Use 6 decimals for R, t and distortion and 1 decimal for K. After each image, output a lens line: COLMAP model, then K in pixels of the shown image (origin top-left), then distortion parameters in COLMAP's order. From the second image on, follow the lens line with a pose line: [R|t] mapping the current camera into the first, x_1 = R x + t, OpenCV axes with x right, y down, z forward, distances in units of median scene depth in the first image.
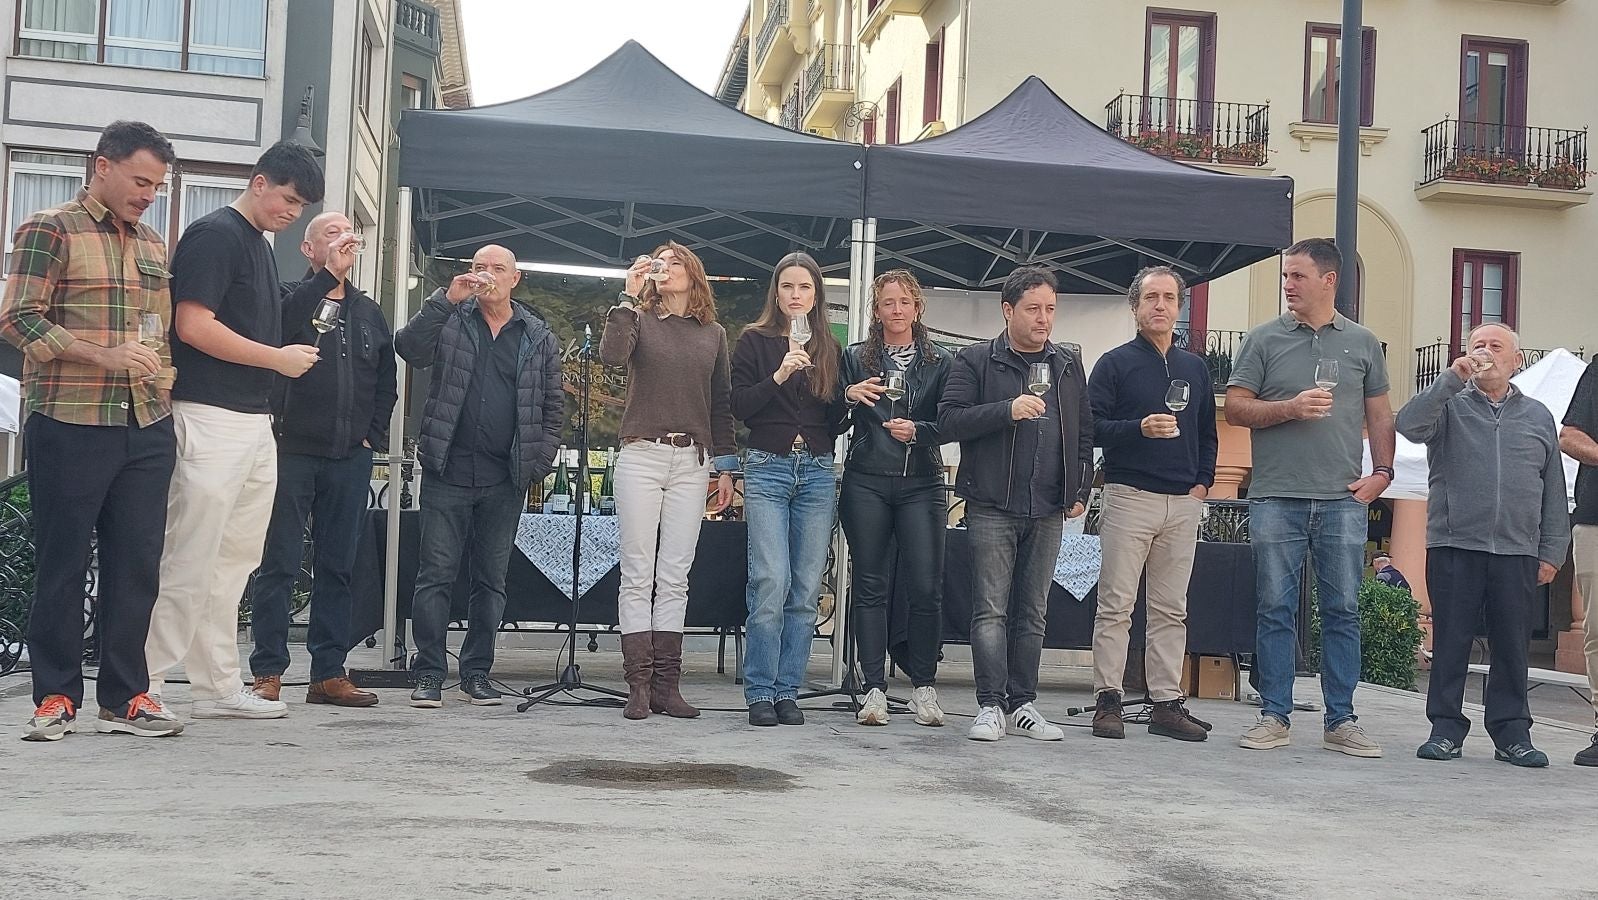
lens RADIAL K [[1778.5, 0, 825.4], [0, 1778.5, 454.9], [0, 0, 1]] dist [0.149675, -0.283089]
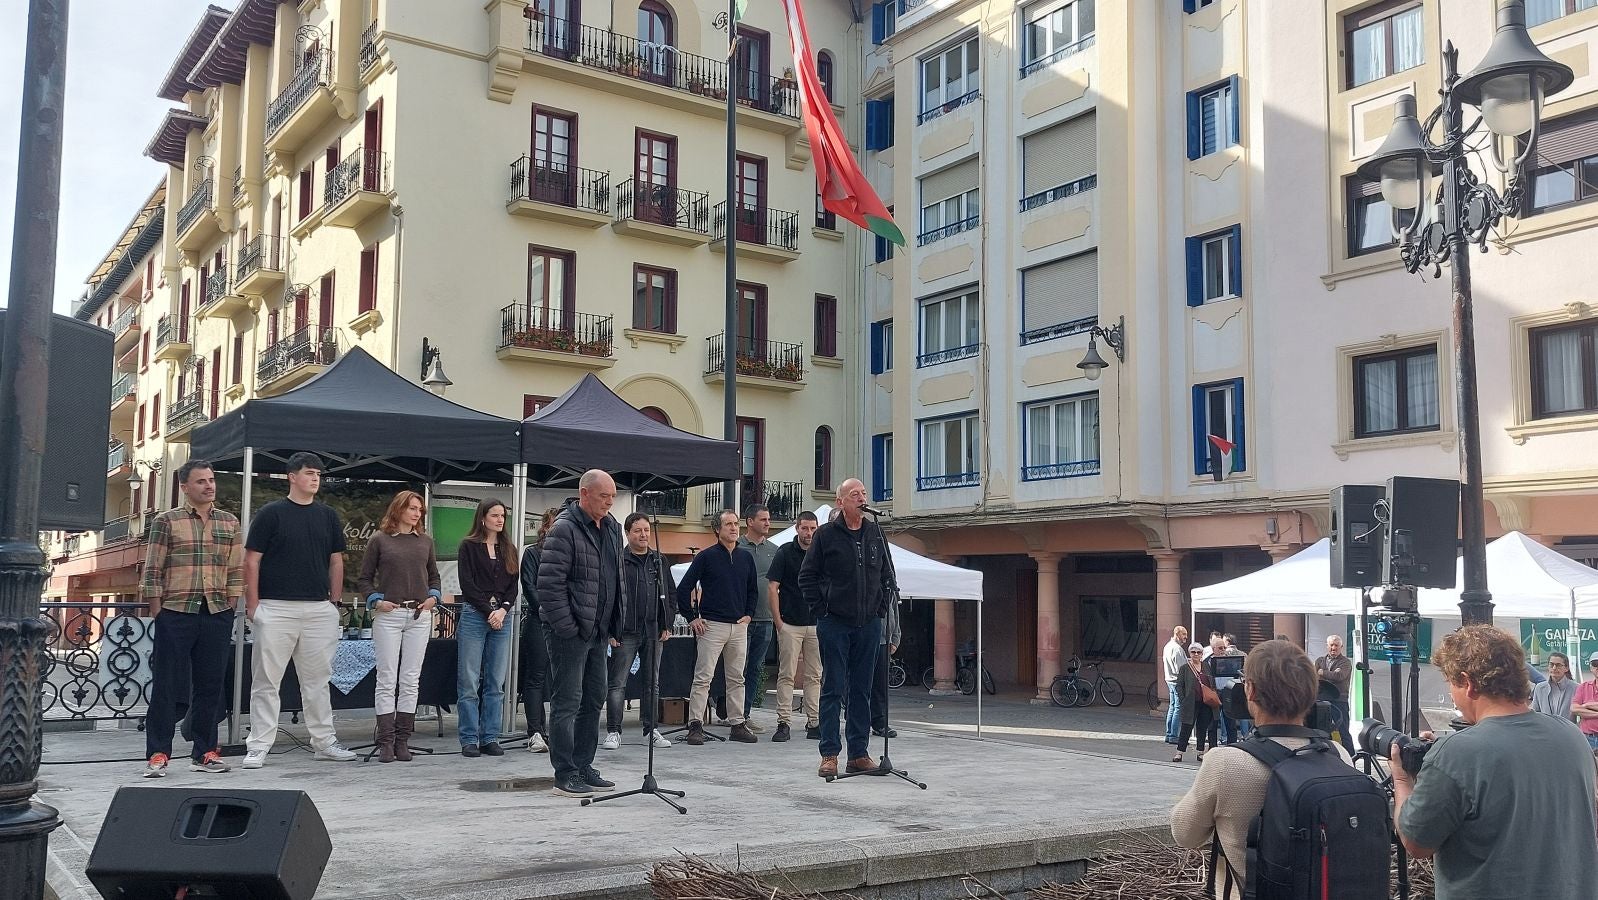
lens RADIAL K [[1387.1, 0, 811.5], [0, 1387.1, 452.3], [0, 0, 1]] dist [0.134296, -0.211204]
pose [[0.907170, 0.014322, 0.420521, -0.225889], [0.008816, 0.998554, -0.053026, -0.051577], [-0.420672, 0.051811, 0.905732, -0.280764]]
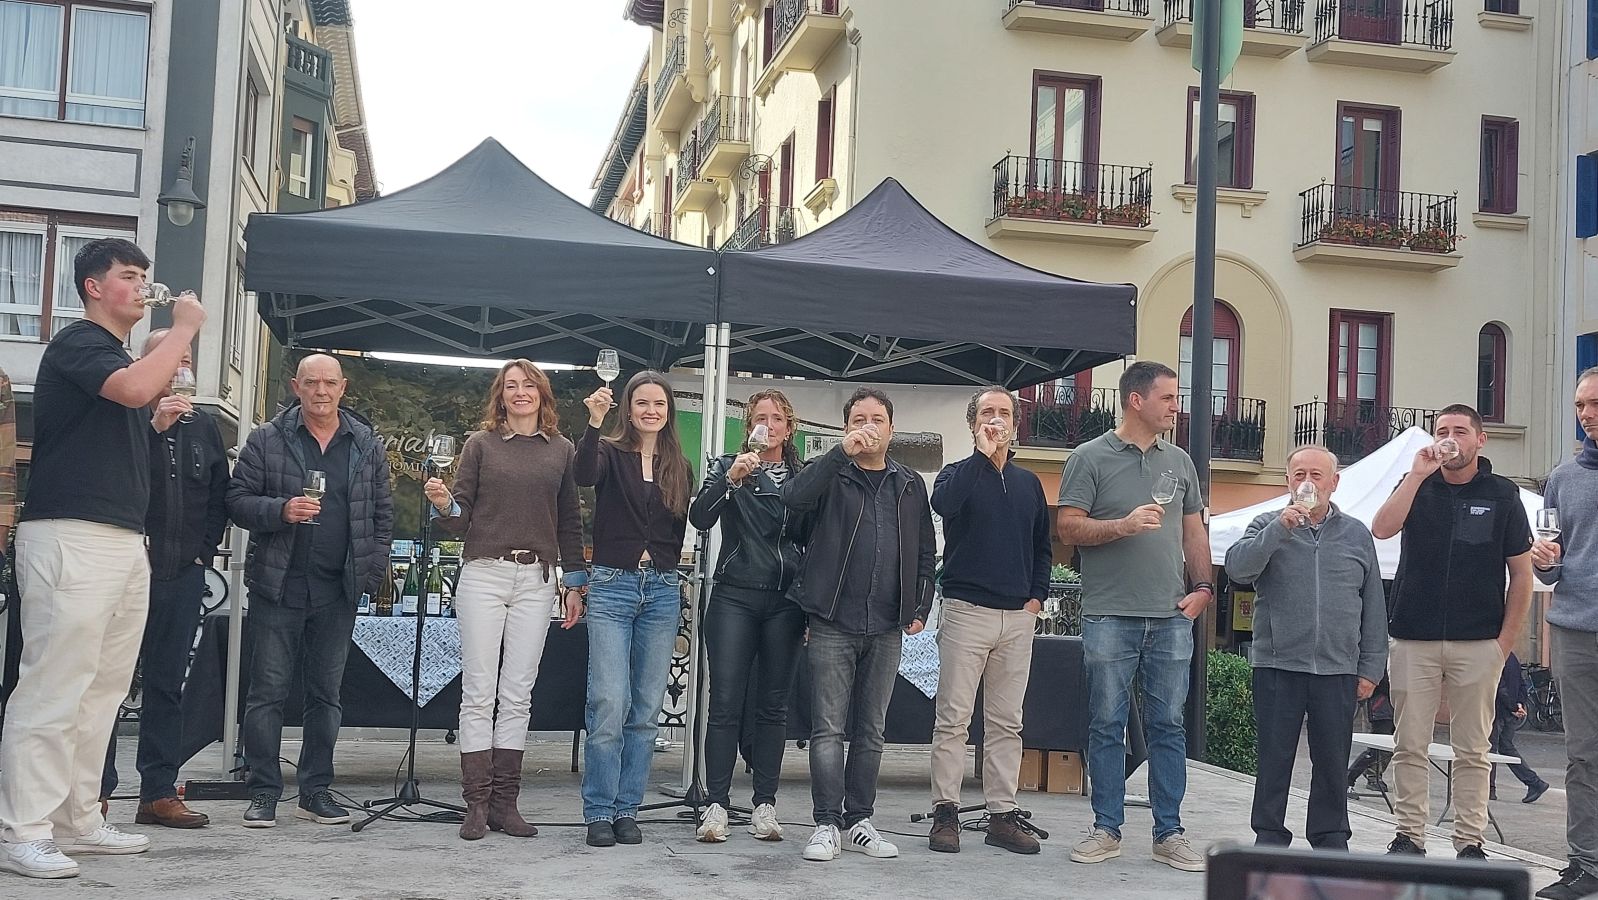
lens RADIAL K [[1778.5, 0, 825.4], [0, 1778.5, 454.9], [0, 0, 1]] dist [0.149675, -0.283089]
pose [[0.998617, 0.003875, 0.052429, 0.022967], [-0.002863, 0.999808, -0.019369, -0.029106], [-0.052494, 0.019192, 0.998437, -0.008361]]
